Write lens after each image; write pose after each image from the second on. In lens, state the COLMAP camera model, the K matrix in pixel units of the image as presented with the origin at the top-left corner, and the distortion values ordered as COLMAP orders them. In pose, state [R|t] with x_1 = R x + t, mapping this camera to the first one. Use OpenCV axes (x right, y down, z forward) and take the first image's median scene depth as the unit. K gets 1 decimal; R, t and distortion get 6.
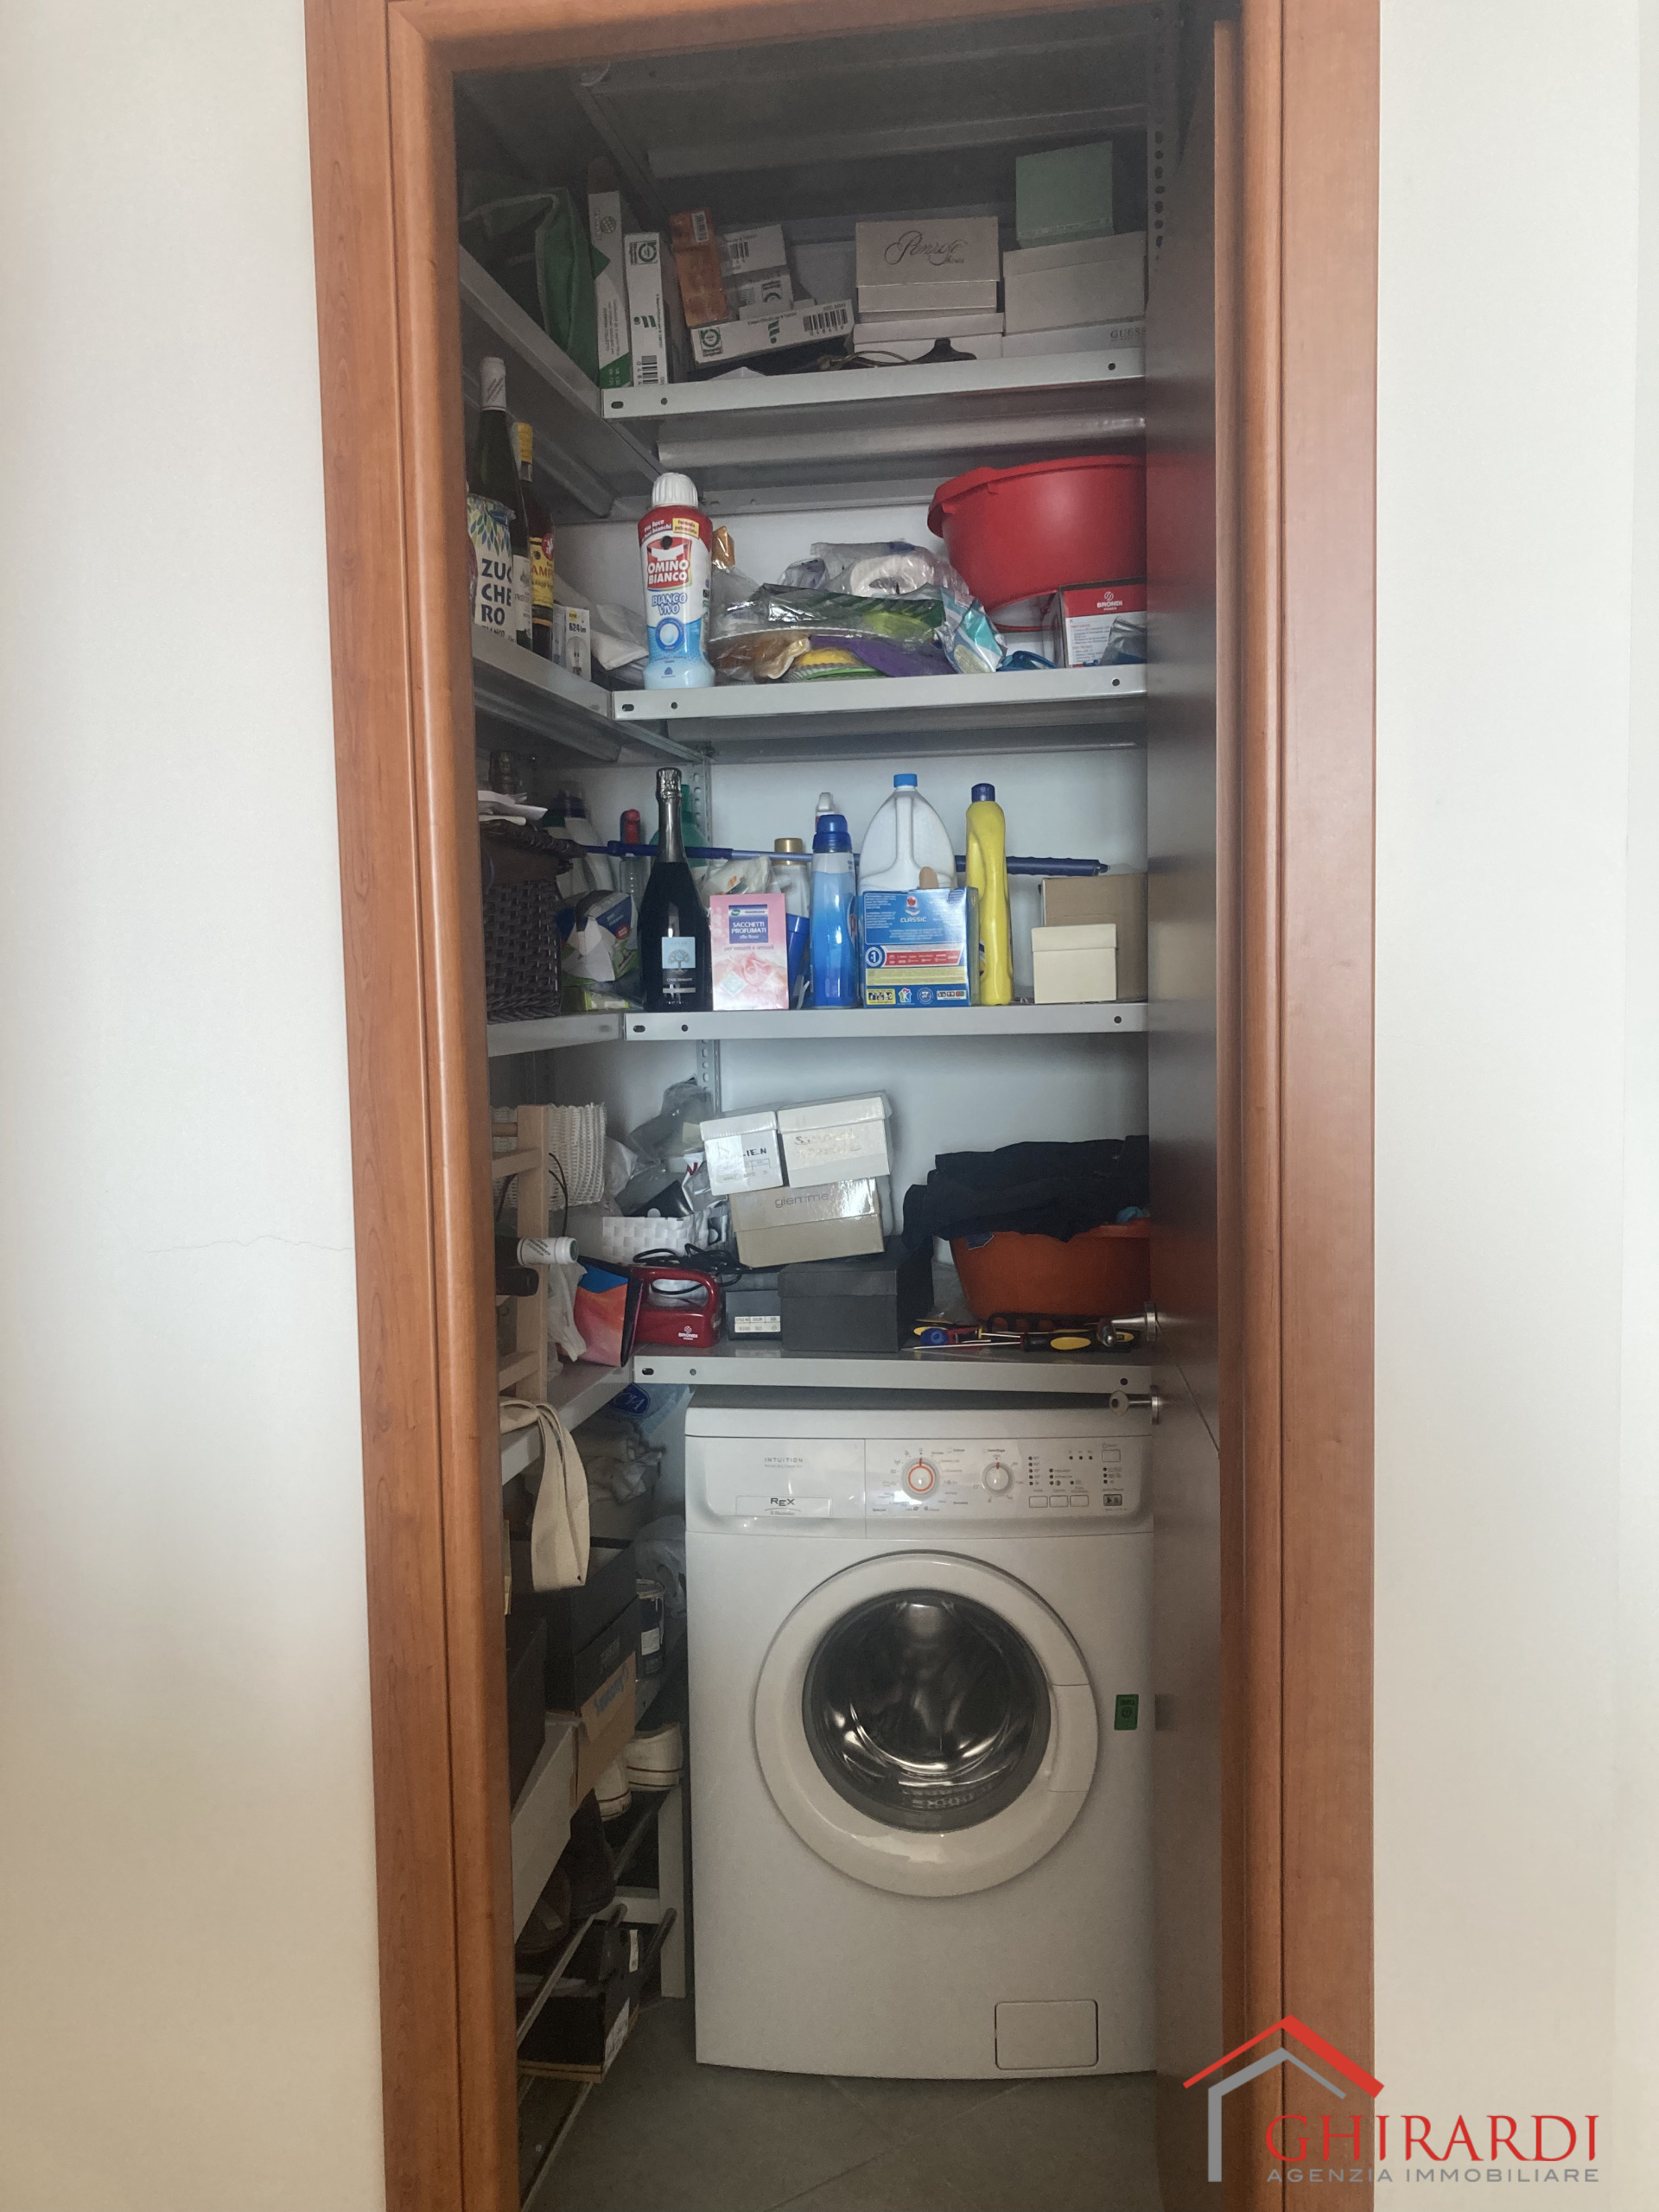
lens RADIAL K [[1814.8, 0, 820.2], [0, 1814.8, 1109.7], [0, 0, 1]] dist [0.046464, -0.034145]
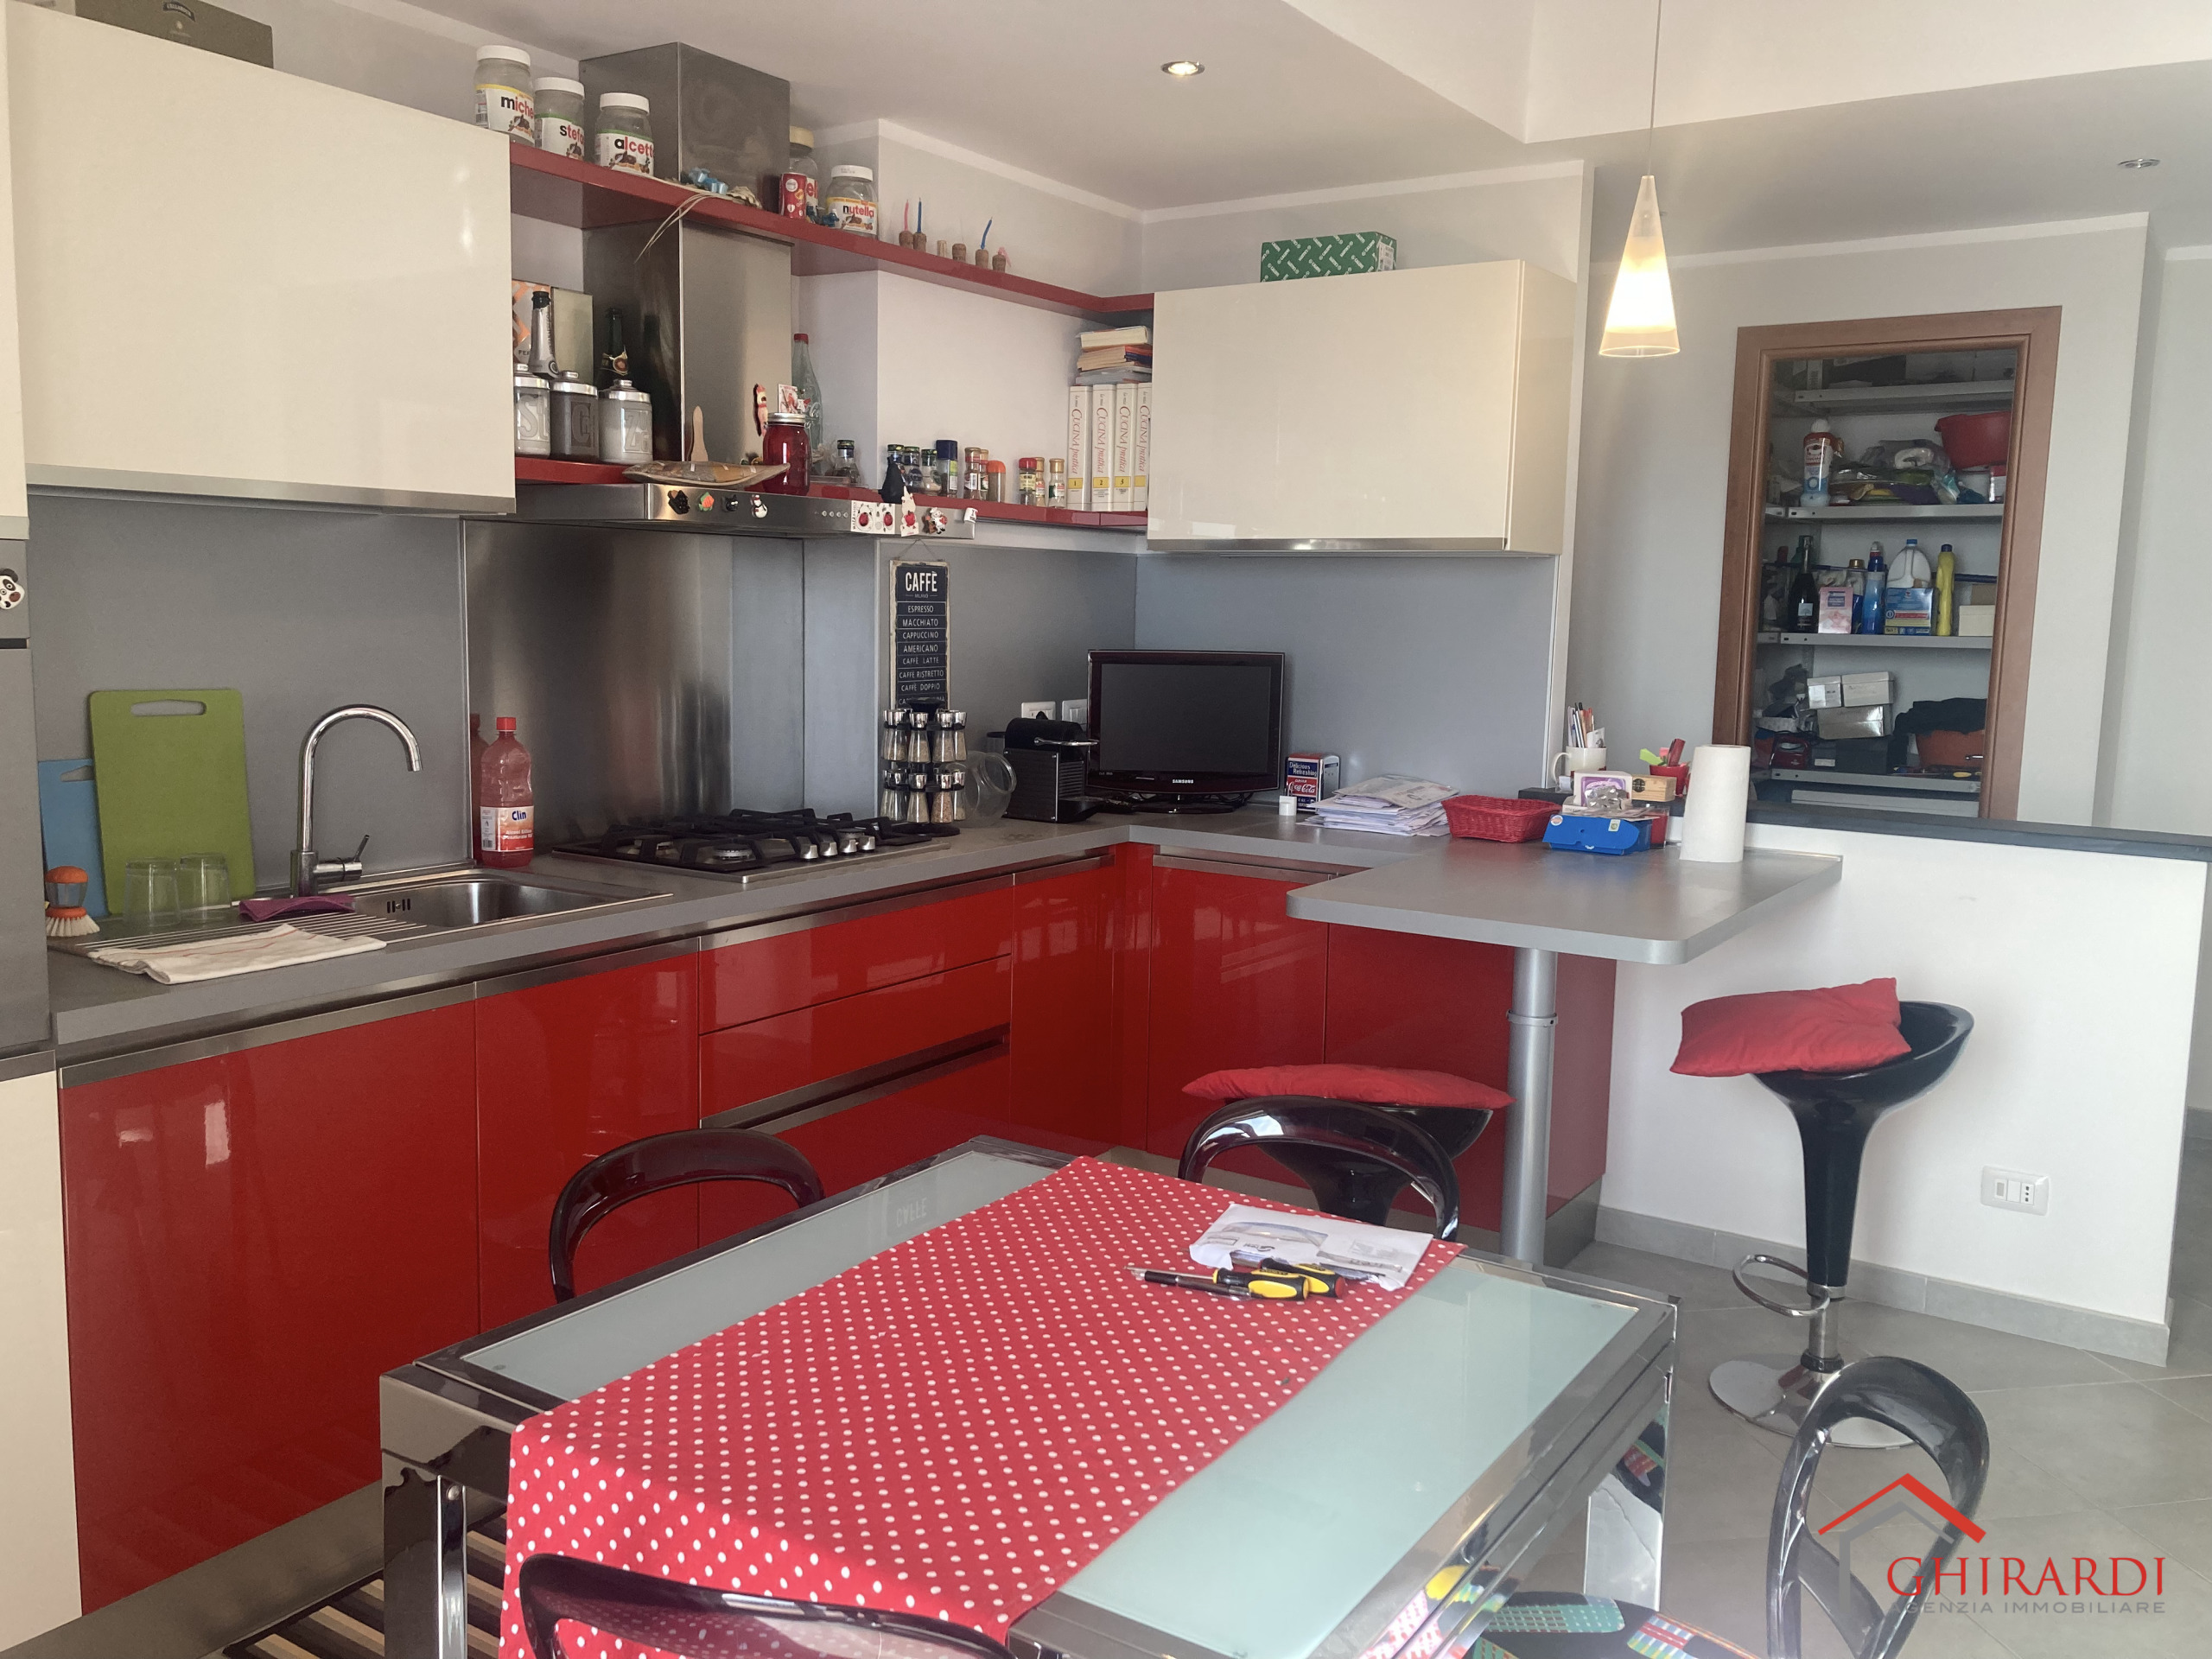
lens RADIAL K [[1814.8, 0, 1089.3], [0, 1814.8, 830.2], [0, 0, 1]] dist [0.046464, -0.034145]
pose [[0.920173, 0.082189, -0.382789, 0.003577], [-0.062699, 0.996033, 0.063138, 0.118840], [0.386459, -0.034097, 0.921676, -1.712058]]
